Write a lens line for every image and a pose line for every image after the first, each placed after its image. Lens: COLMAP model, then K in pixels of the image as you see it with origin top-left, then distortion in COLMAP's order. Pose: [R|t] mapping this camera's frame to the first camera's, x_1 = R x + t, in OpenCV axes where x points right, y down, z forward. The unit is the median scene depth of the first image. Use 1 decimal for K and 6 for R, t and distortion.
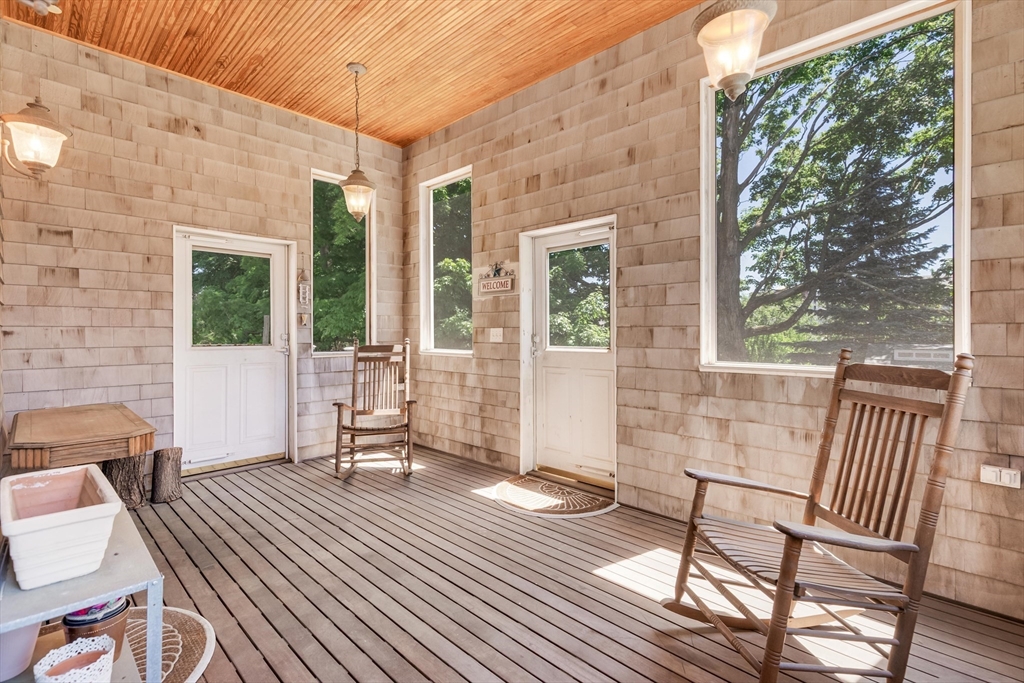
lens RADIAL K [[471.5, 0, 514.5], [0, 471.5, 335.6], [0, 0, 1]] dist [0.002365, 0.000076]
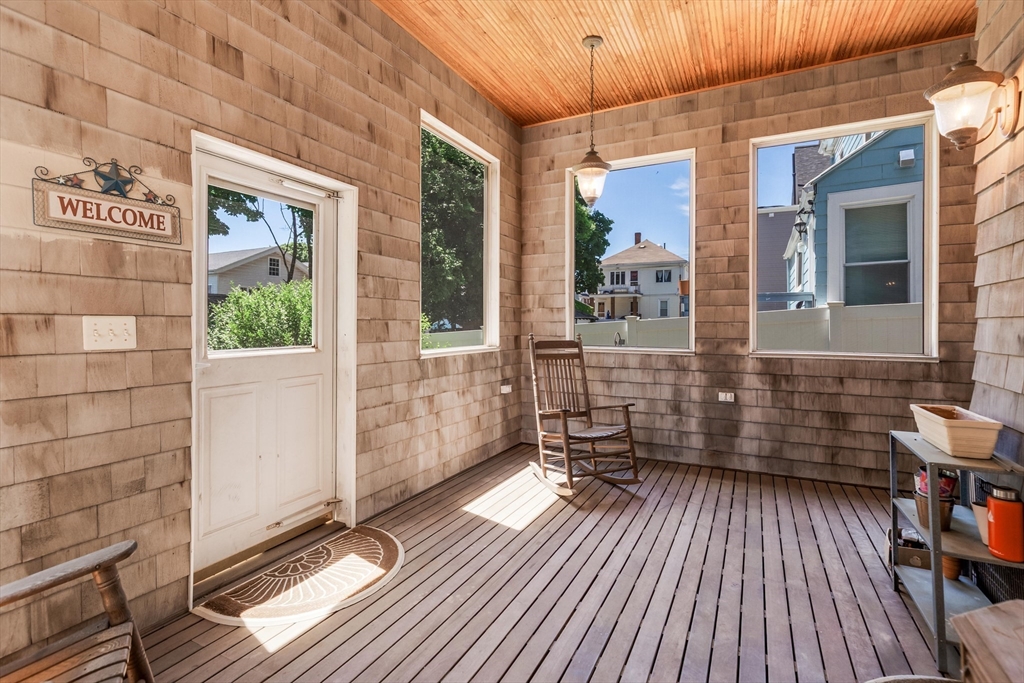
lens RADIAL K [[475.4, 0, 516.0], [0, 475.4, 326.9], [0, 0, 1]] dist [0.004233, -0.000153]
pose [[-0.299186, -0.003793, 0.954187, -0.721975], [0.007054, 0.999956, 0.006187, -0.008667], [-0.954169, 0.008582, -0.299146, 1.023676]]
